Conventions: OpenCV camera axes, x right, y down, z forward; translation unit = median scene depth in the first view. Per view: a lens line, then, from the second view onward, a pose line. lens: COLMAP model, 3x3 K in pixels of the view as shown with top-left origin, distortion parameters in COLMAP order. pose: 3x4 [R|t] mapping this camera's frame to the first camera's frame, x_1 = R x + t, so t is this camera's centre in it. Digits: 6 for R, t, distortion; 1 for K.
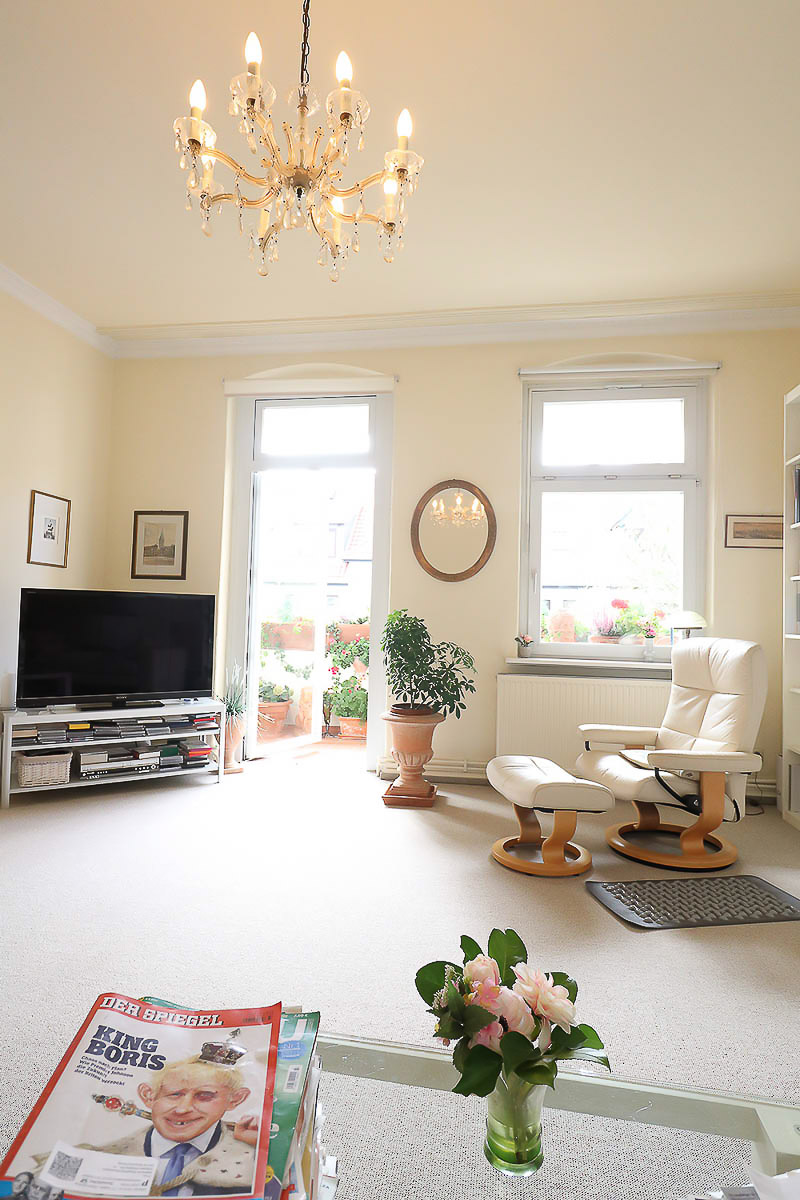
lens RADIAL K [[652.1, 0, 402.2], [0, 652.1, 595.7], [0, 0, 1]] dist [0.007966, 0.001536]
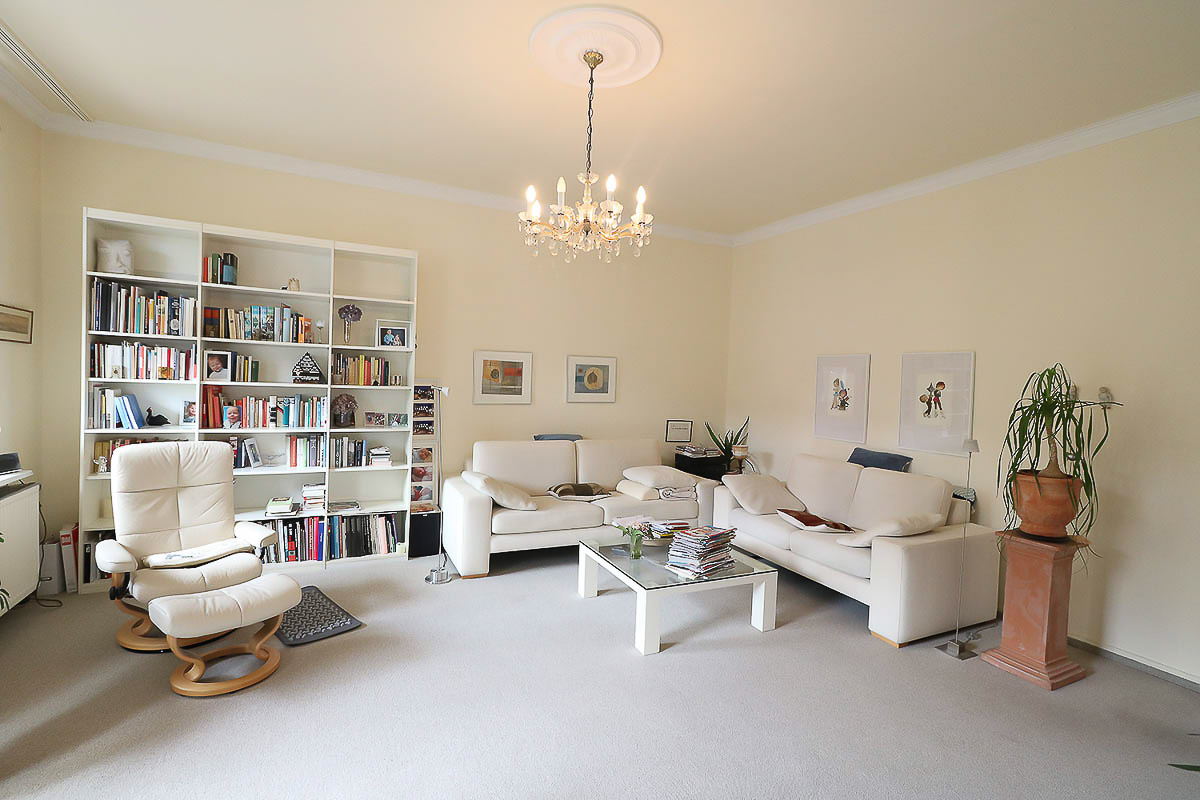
lens RADIAL K [[554.3, 0, 595.2], [0, 554.3, 400.9], [0, 0, 1]] dist [0.000343, -0.000219]
pose [[-0.575594, -0.083474, 0.813464, -0.599486], [-0.084369, 0.995530, 0.042459, -0.091232], [-0.813372, -0.044192, -0.580064, 0.762934]]
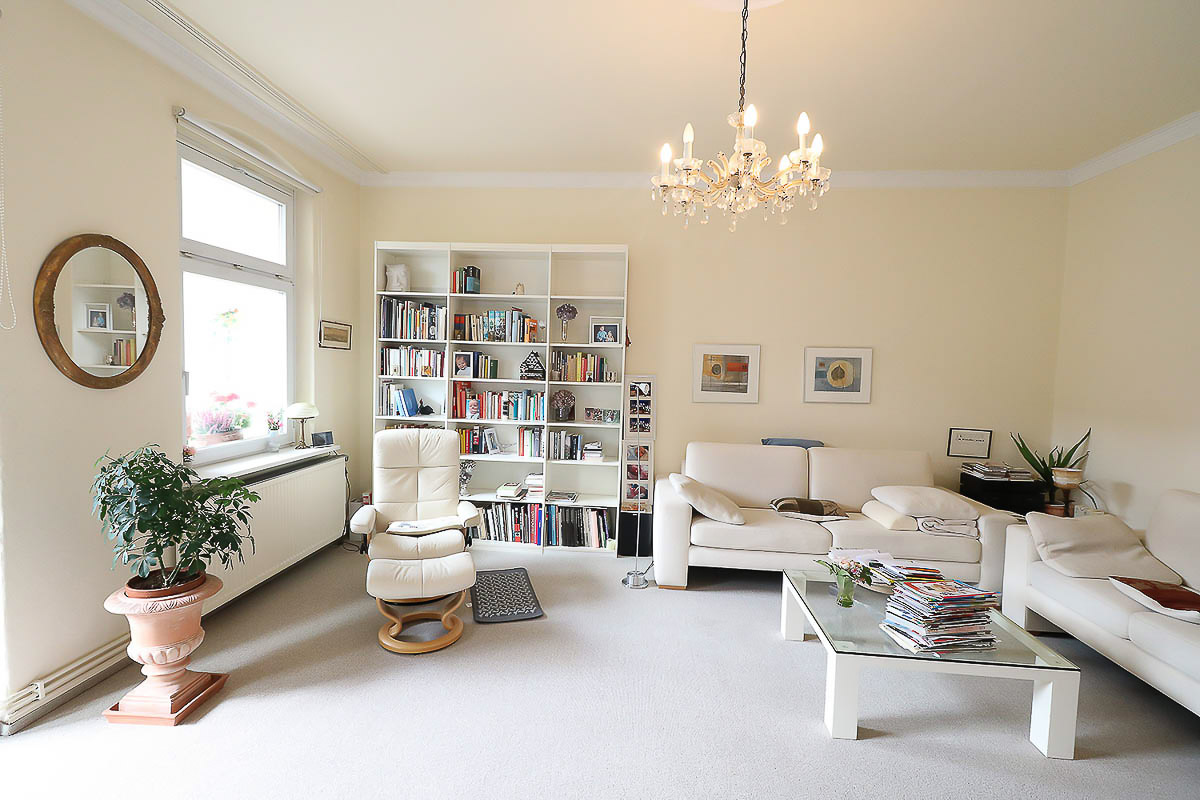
lens RADIAL K [[554.3, 0, 594.3], [0, 554.3, 401.7], [0, 0, 1]] dist [0.000343, -0.000219]
pose [[-0.081443, -0.096106, 0.992034, -0.569351], [-0.067277, 0.993600, 0.090734, -0.100067], [-0.994405, -0.059352, -0.087388, 0.577280]]
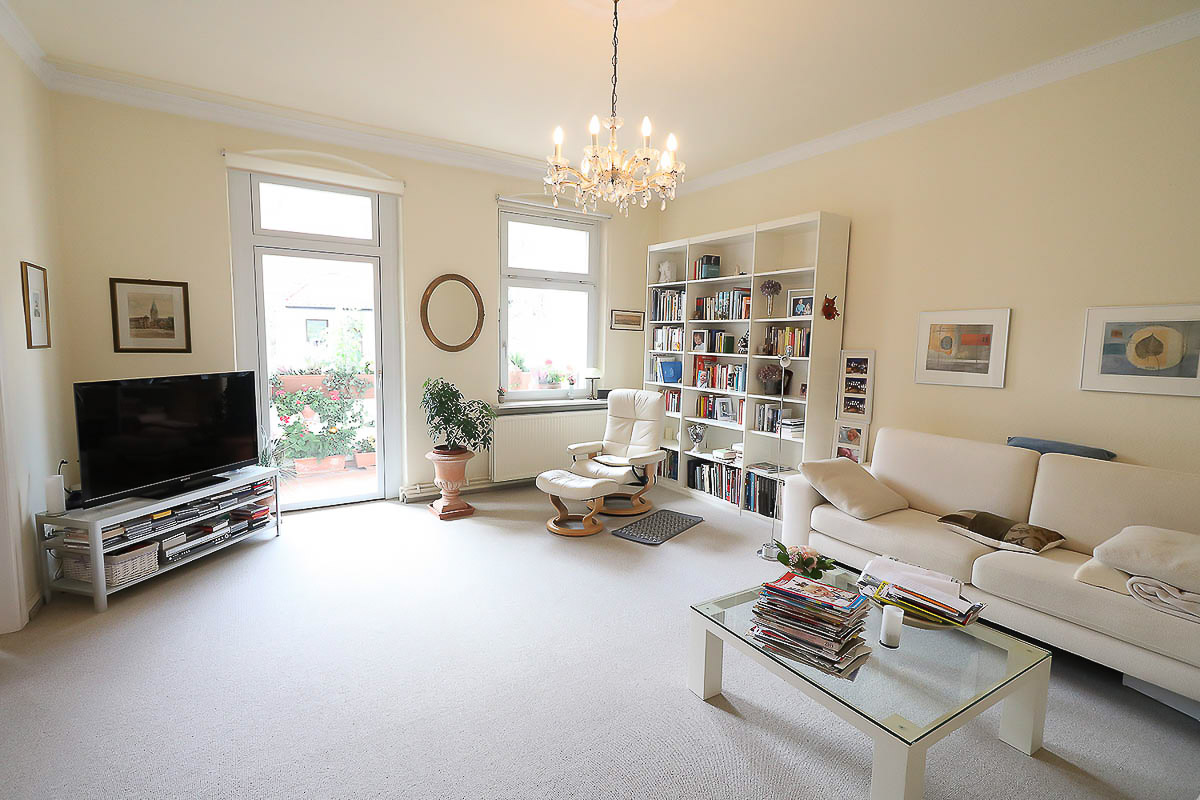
lens RADIAL K [[554.3, 0, 591.8], [0, 554.3, 398.4], [0, 0, 1]] dist [0.000343, -0.000219]
pose [[0.747275, -0.083450, 0.659254, -0.498739], [-0.024595, 0.987930, 0.152933, -0.113997], [-0.664059, -0.130498, 0.736203, -0.044600]]
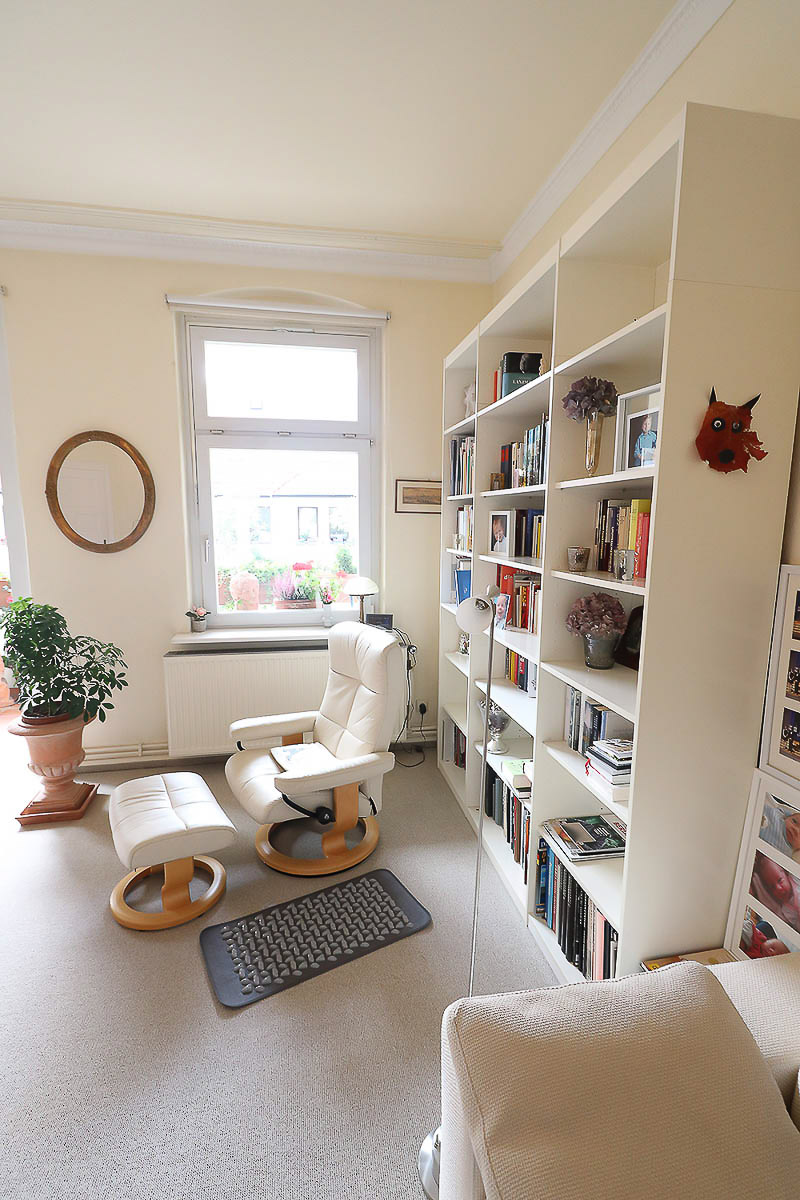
lens RADIAL K [[554.3, 0, 400.9], [0, 554.3, 602.9], [0, 0, 1]] dist [0.000343, -0.000219]
pose [[0.941124, -0.072624, 0.330169, 0.209045], [0.008289, 0.981316, 0.192222, -0.100706], [-0.337960, -0.178168, 0.924142, 0.182209]]
